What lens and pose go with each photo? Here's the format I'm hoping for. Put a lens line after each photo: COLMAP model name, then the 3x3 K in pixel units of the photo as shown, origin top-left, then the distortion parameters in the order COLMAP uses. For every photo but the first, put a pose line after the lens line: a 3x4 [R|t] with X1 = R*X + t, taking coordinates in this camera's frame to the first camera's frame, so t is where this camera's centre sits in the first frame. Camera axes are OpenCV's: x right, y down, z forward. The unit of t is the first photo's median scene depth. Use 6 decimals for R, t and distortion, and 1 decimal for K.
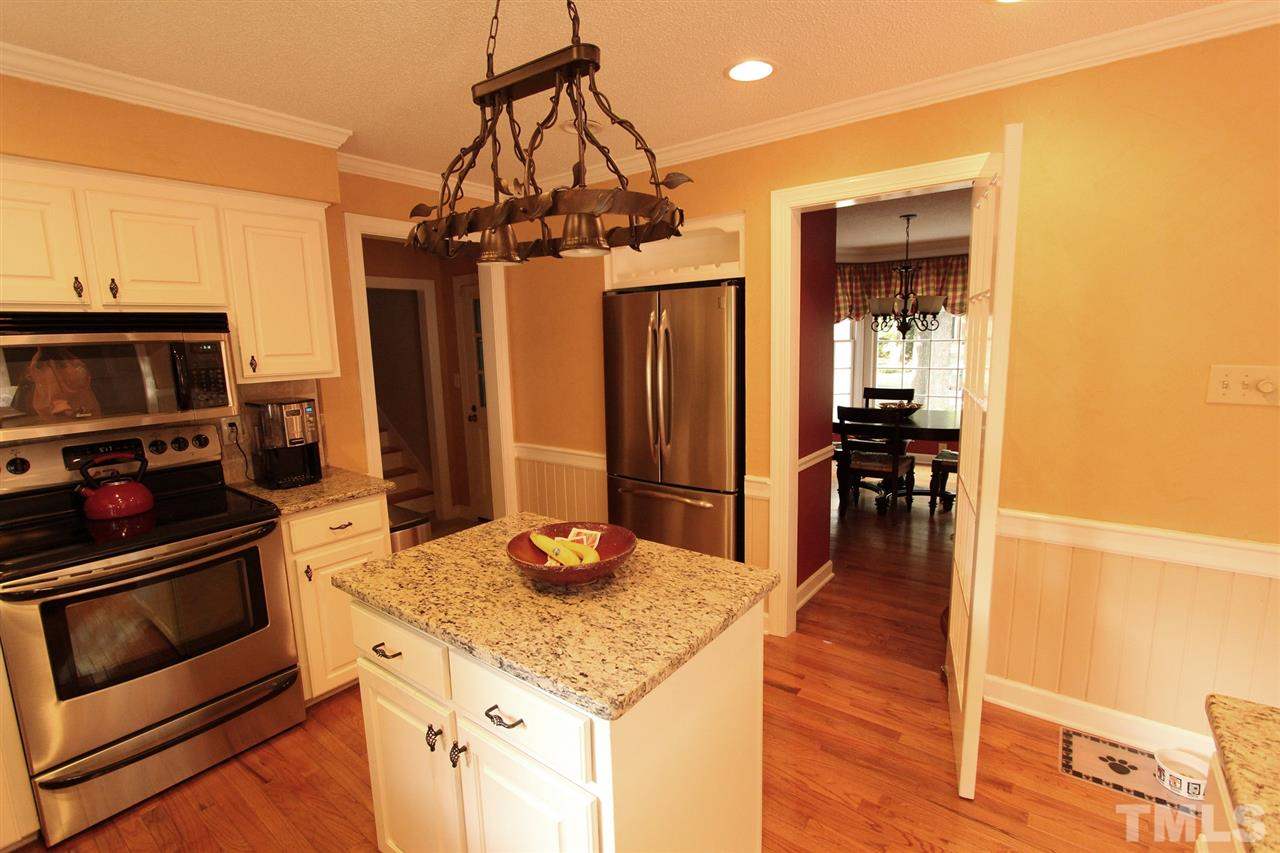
lens RADIAL K [[579.4, 0, 642.0], [0, 579.4, 429.2], [0, 0, 1]] dist [-0.018015, -0.000067]
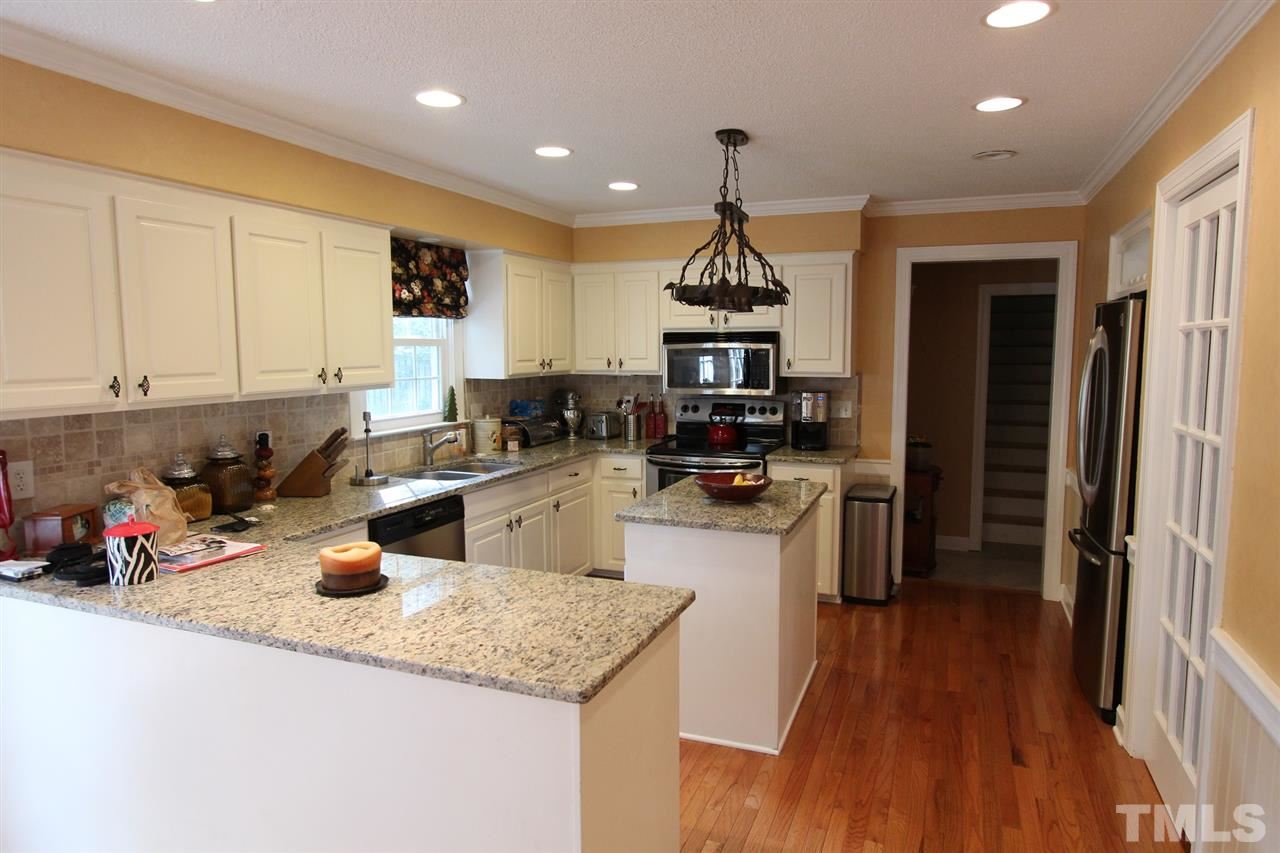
lens RADIAL K [[795.7, 0, 640.0], [0, 795.7, 426.5], [0, 0, 1]] dist [-0.003368, -0.000278]
pose [[0.266858, 0.125954, -0.955470, 1.281098], [-0.158611, 0.983644, 0.085369, -0.068587], [0.950594, 0.128767, 0.282471, 0.043742]]
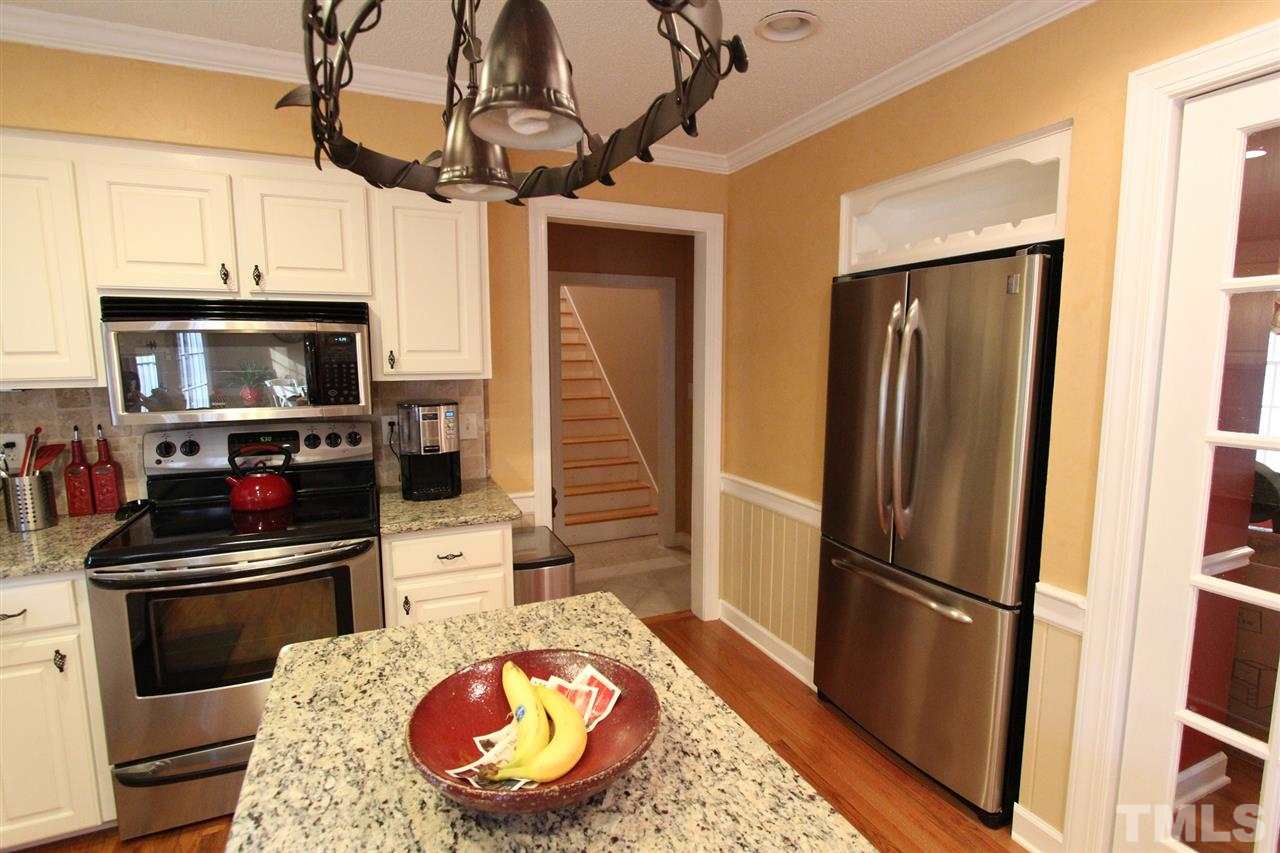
lens RADIAL K [[611.6, 0, 642.7], [0, 611.6, 423.6], [0, 0, 1]] dist [-0.011698, 0.000214]
pose [[0.879042, 0.080863, -0.469837, 0.130688], [-0.097040, 0.995227, -0.010271, -0.042389], [0.466765, 0.054622, 0.882693, 0.345851]]
